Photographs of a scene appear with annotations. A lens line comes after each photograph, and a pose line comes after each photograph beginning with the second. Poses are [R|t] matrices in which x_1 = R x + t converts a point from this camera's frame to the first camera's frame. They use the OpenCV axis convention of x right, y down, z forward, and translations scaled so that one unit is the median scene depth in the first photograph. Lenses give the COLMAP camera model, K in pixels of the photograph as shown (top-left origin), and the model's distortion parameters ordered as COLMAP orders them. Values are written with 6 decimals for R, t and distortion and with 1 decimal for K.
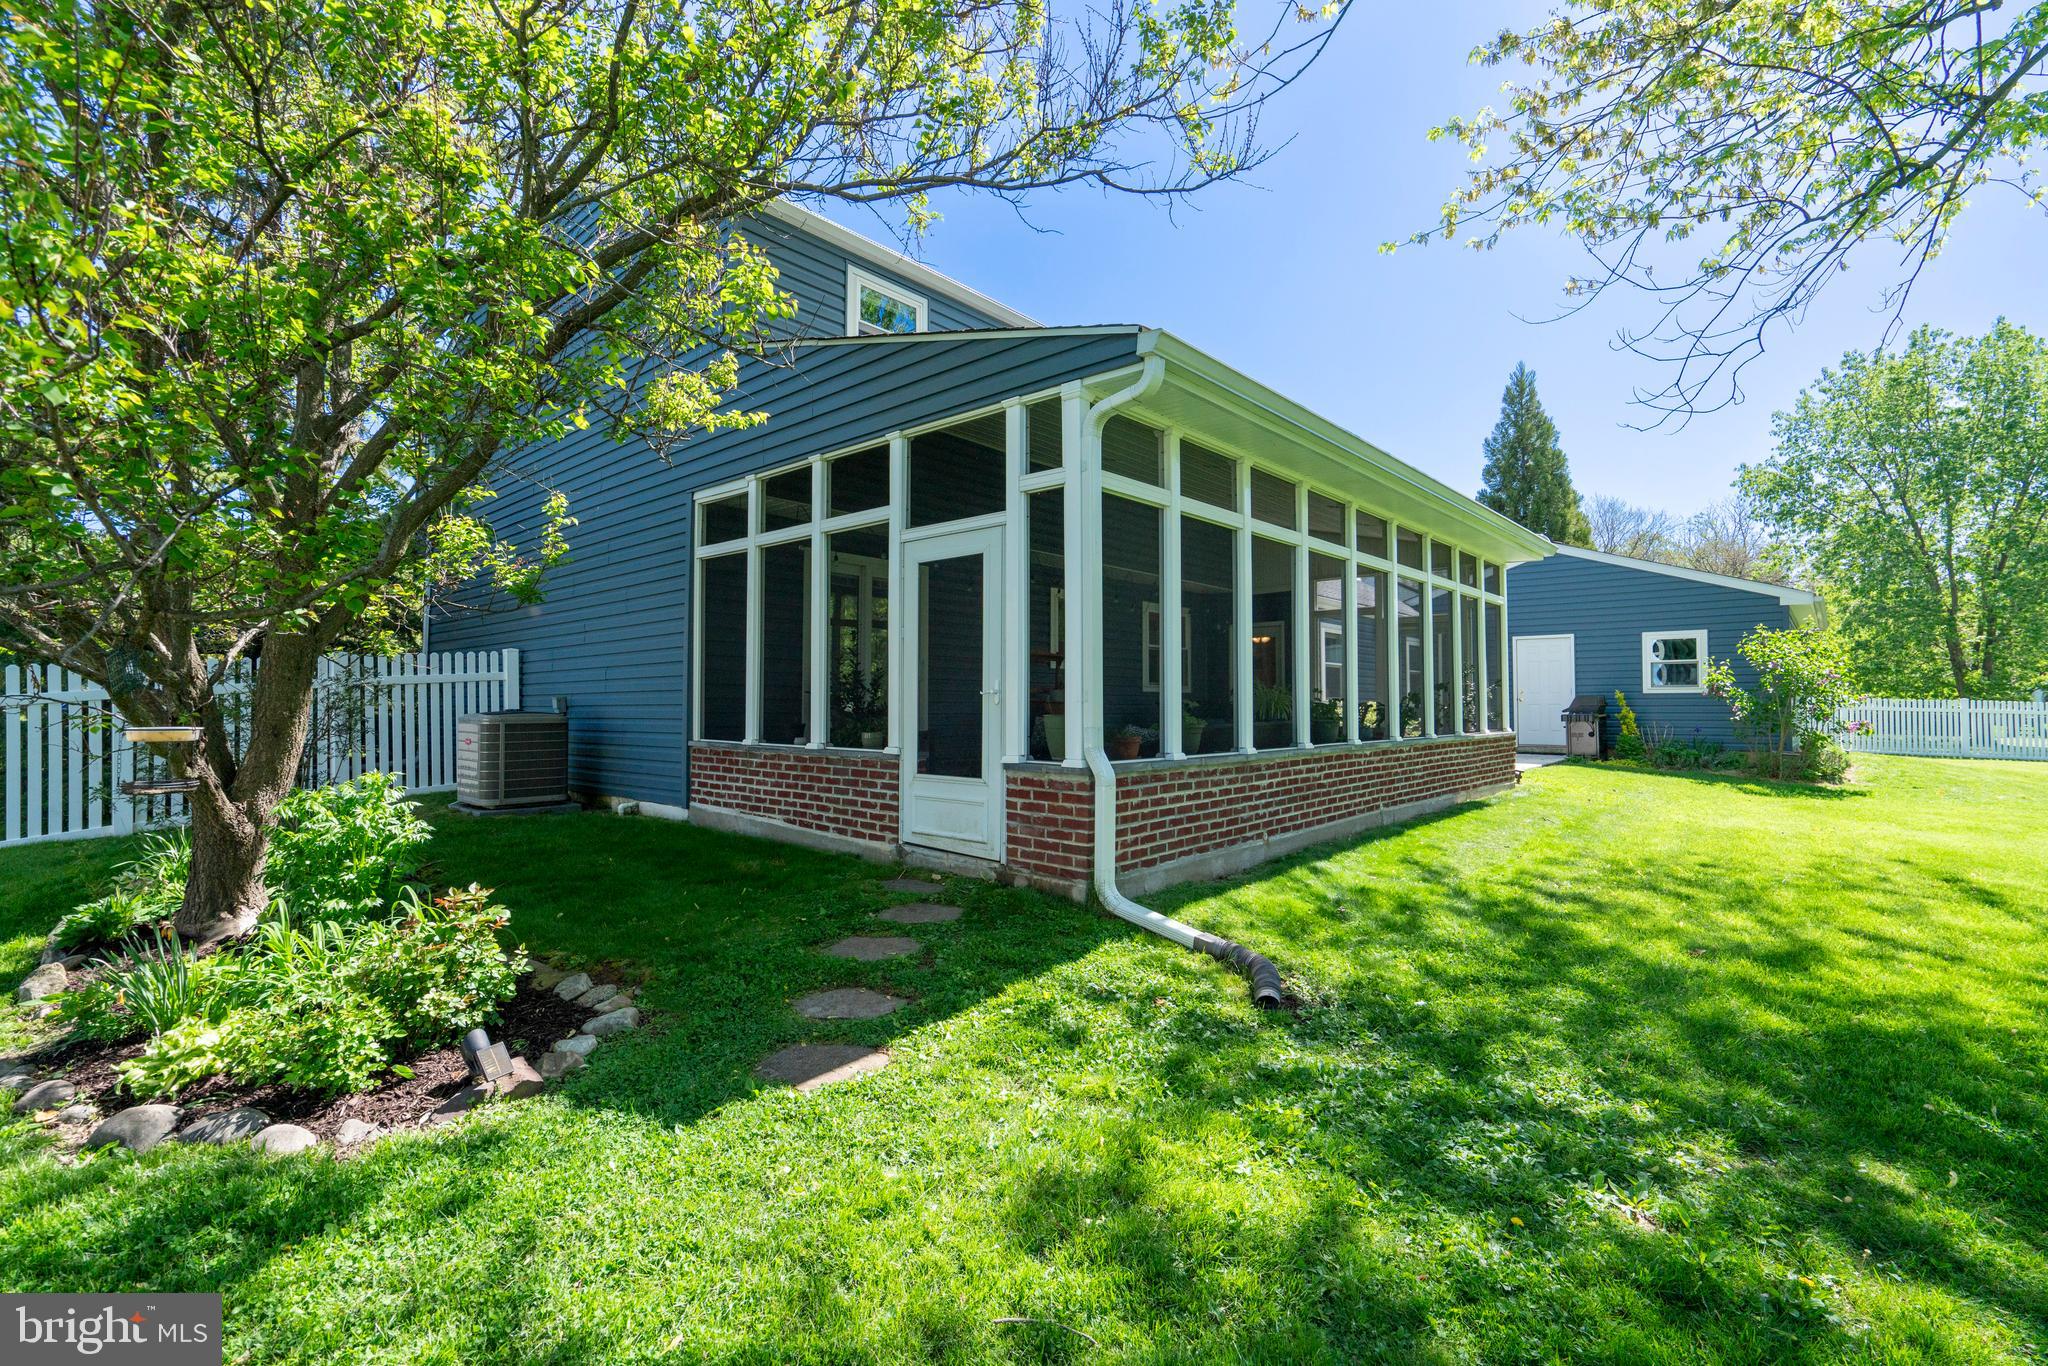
lens RADIAL K [[914.1, 0, 1021.0], [0, 914.1, 676.7], [0, 0, 1]] dist [0.002555, 0.001175]
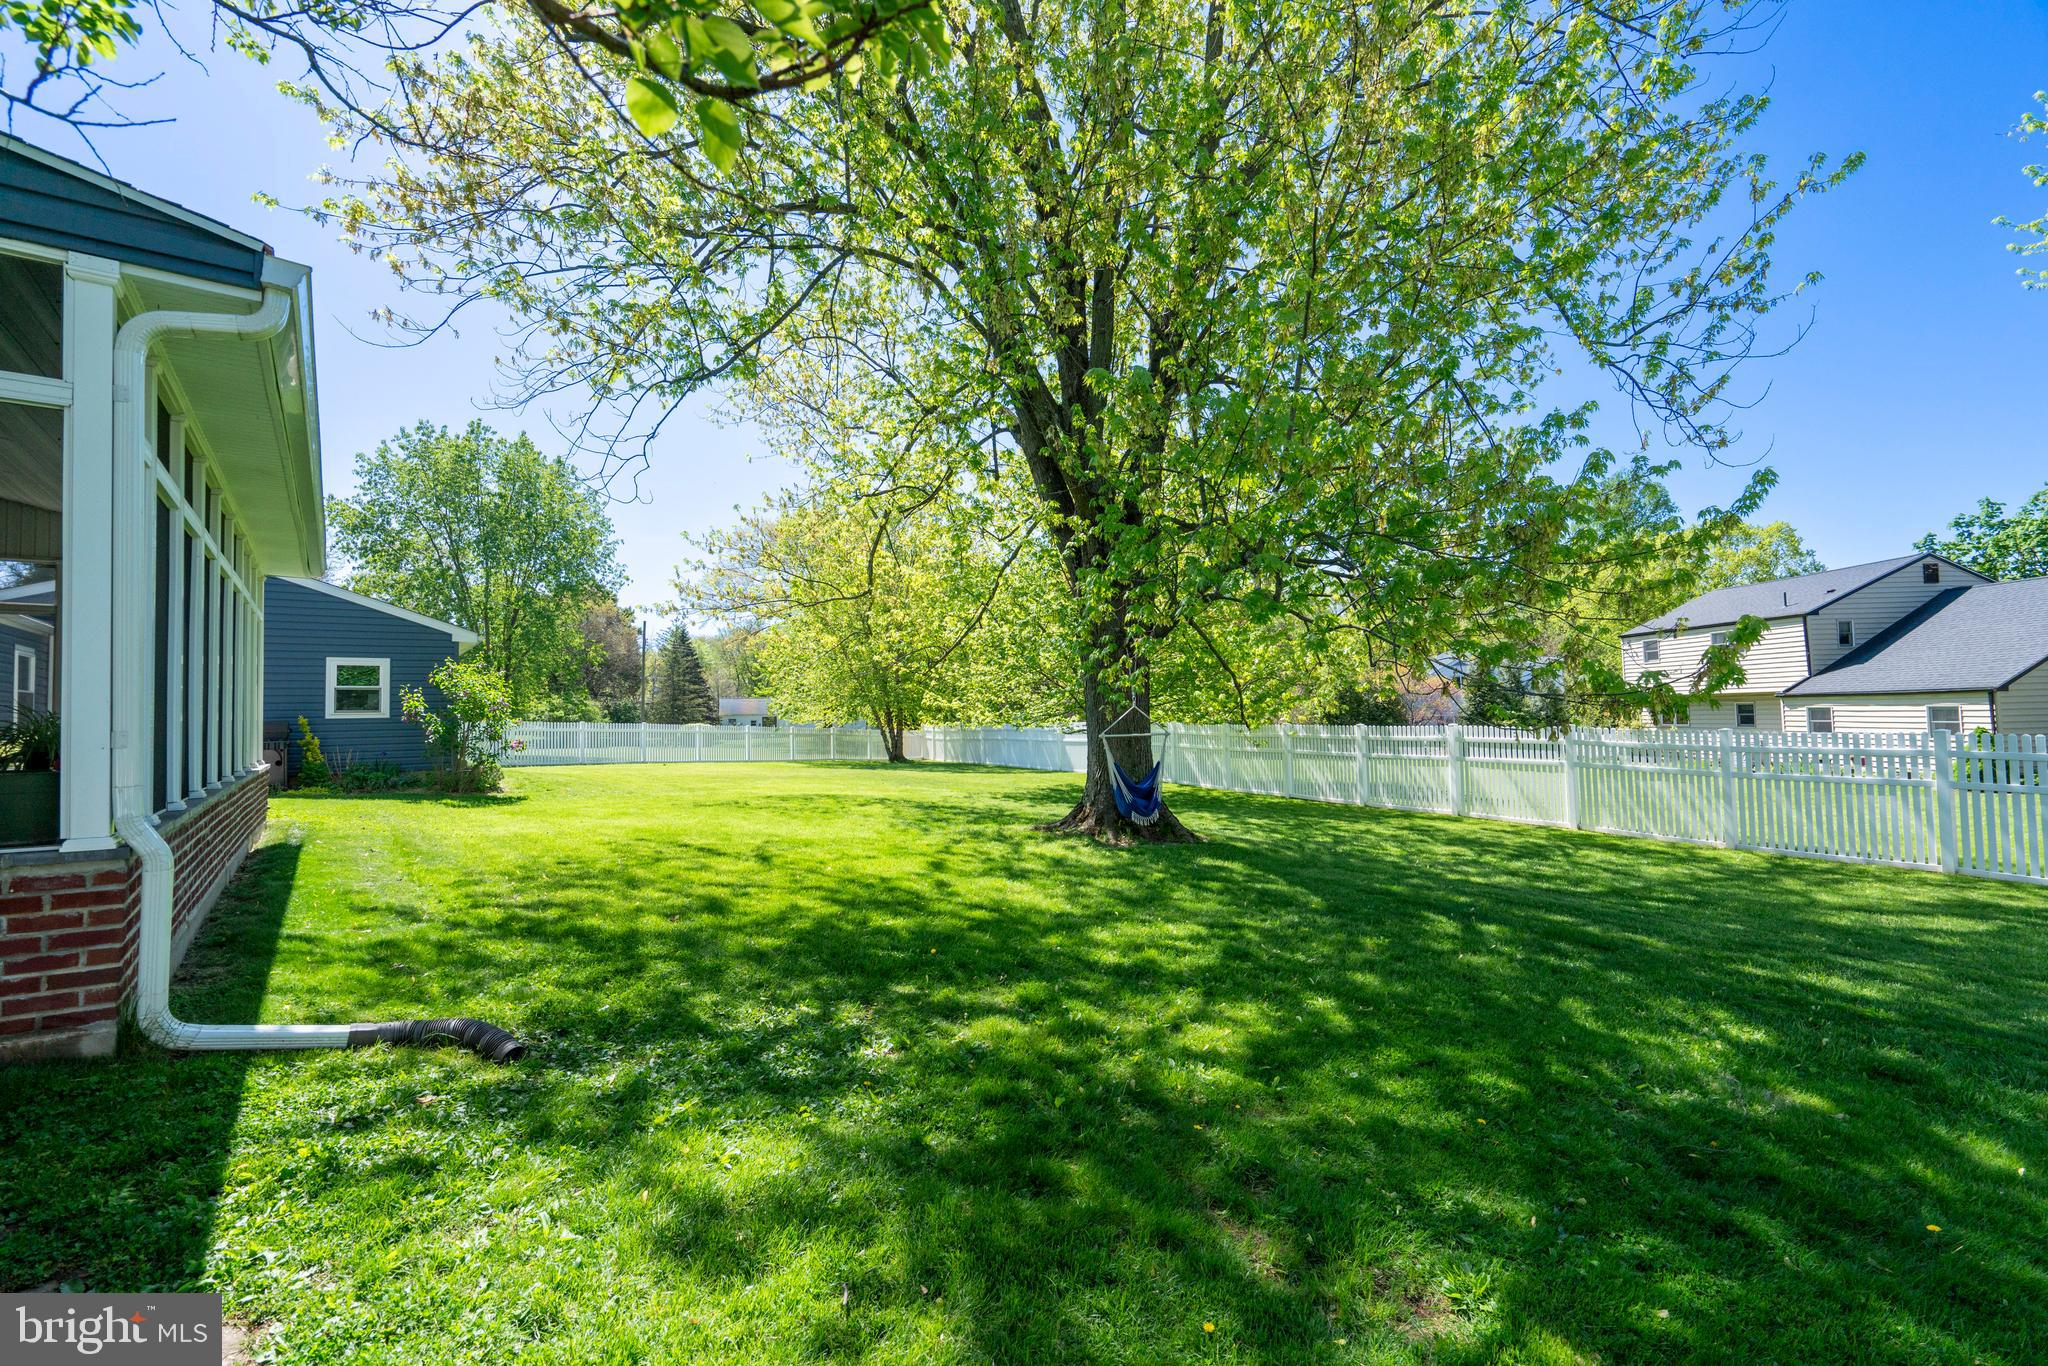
lens RADIAL K [[917.9, 0, 1010.1], [0, 917.9, 684.1], [0, 0, 1]] dist [0.003153, 0.001132]
pose [[0.206738, 0.030352, 0.977925, -0.375977], [-0.015702, 0.999493, -0.027702, -0.008959], [-0.978270, -0.009629, 0.207109, 0.191940]]
